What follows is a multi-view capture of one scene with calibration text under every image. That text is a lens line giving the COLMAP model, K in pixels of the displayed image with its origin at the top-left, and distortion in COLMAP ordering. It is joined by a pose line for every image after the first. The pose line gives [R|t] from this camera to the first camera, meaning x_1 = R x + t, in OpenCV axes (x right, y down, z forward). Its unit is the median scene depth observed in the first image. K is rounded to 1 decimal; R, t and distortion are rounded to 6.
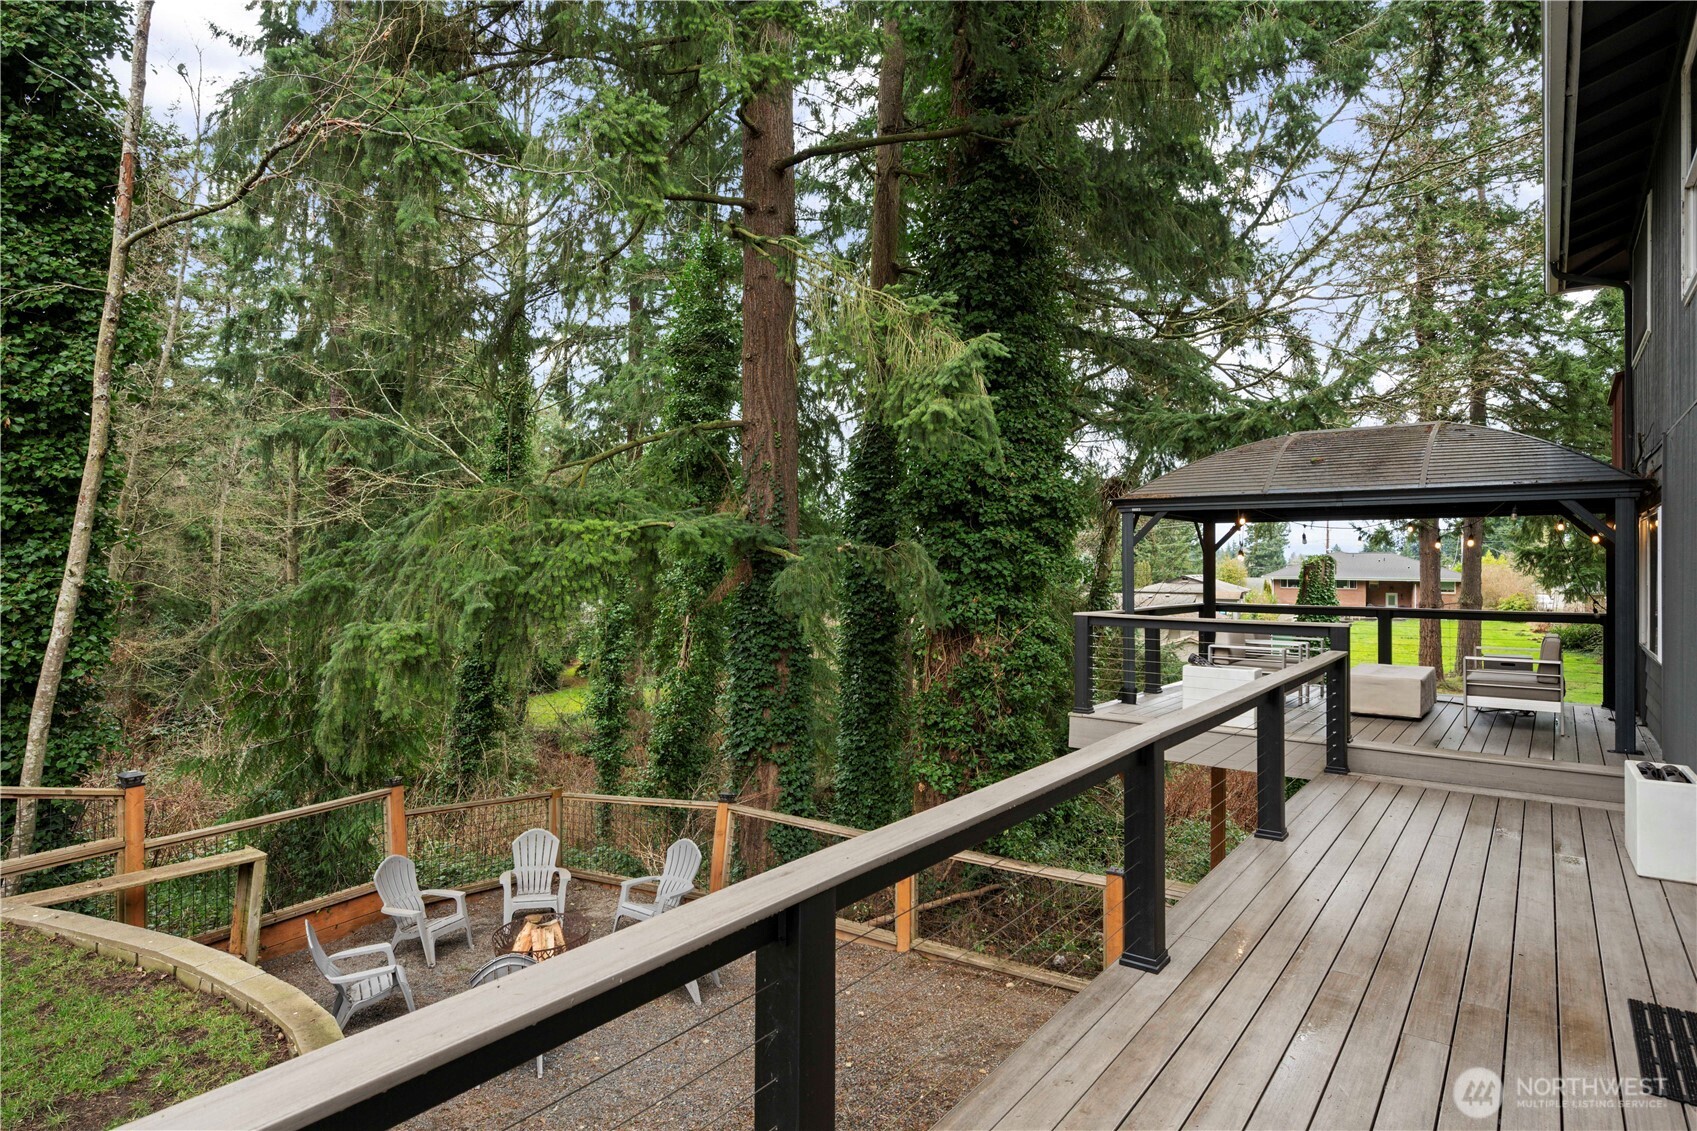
lens RADIAL K [[953.6, 0, 847.6], [0, 953.6, 566.7], [0, 0, 1]] dist [0.005275, 0.000099]
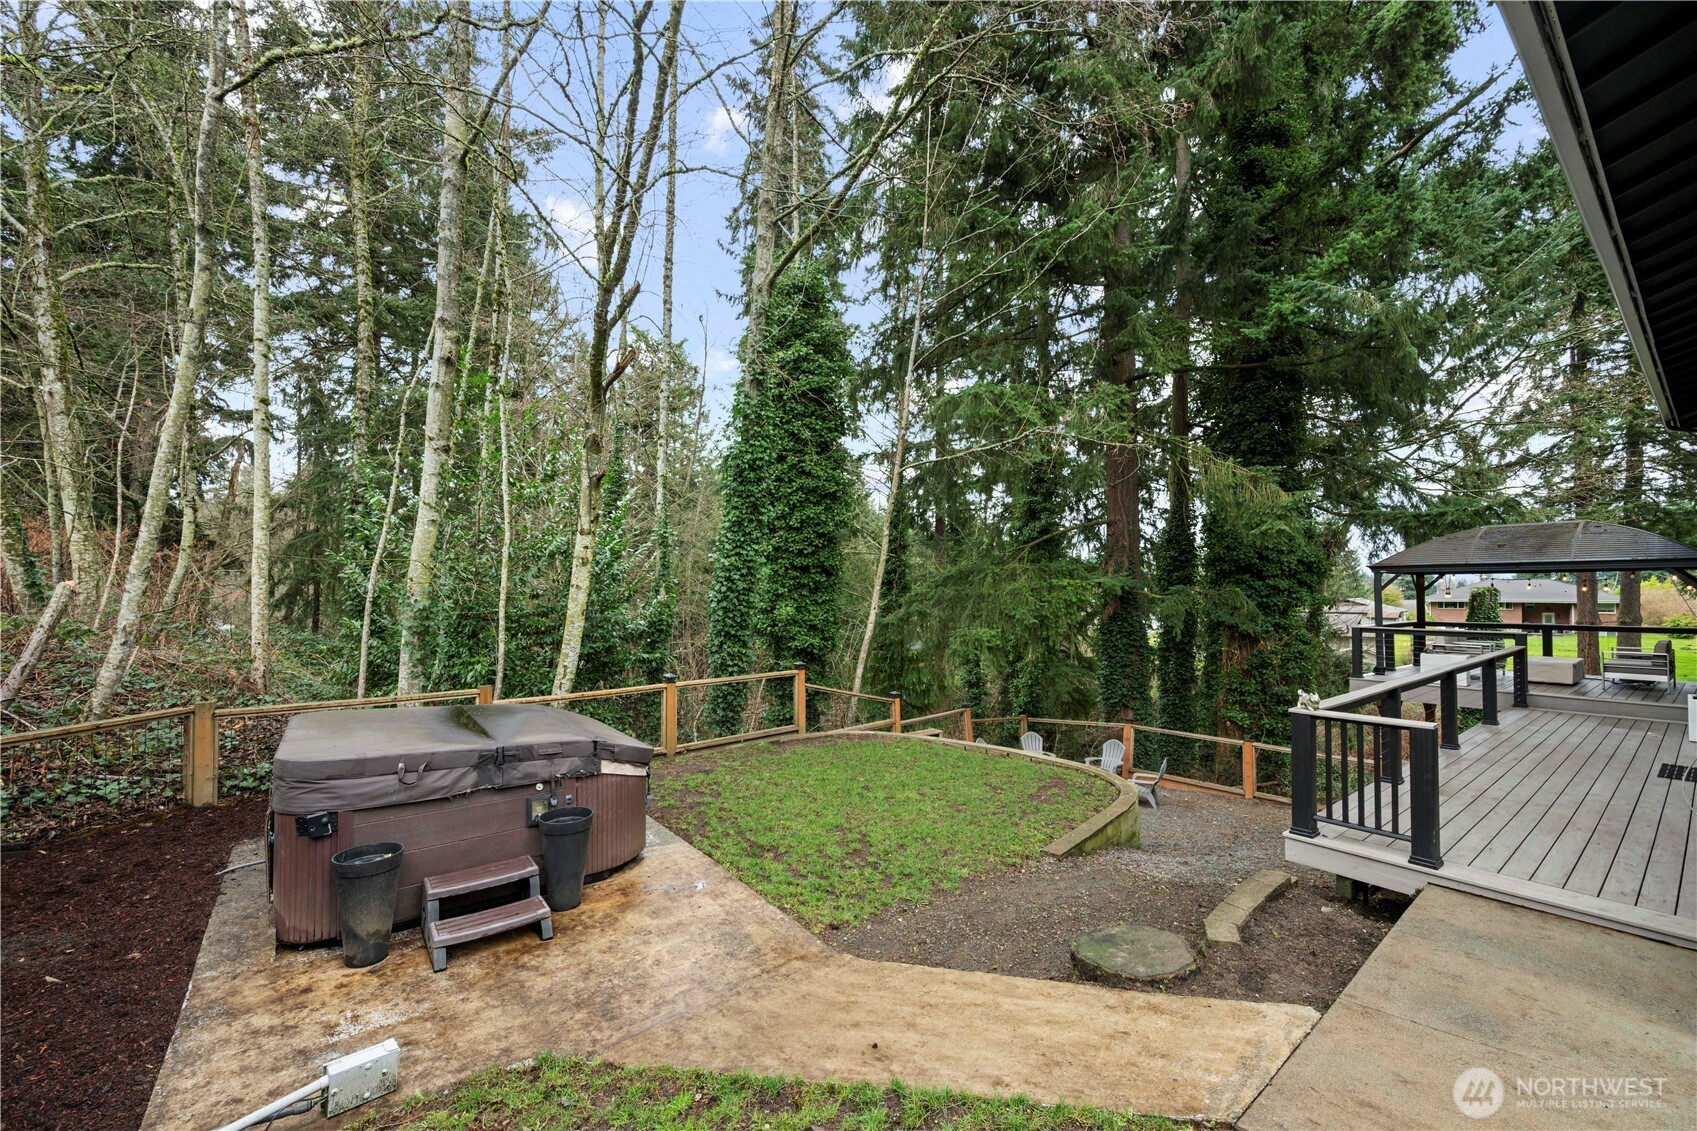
lens RADIAL K [[674.7, 0, 886.5], [0, 674.7, 587.5], [0, 0, 1]] dist [0.020441, -0.000051]
pose [[0.969338, -0.010963, -0.245487, -0.187262], [0.008773, 0.999911, -0.010013, -0.013972], [0.245575, 0.007553, 0.969348, -0.322602]]
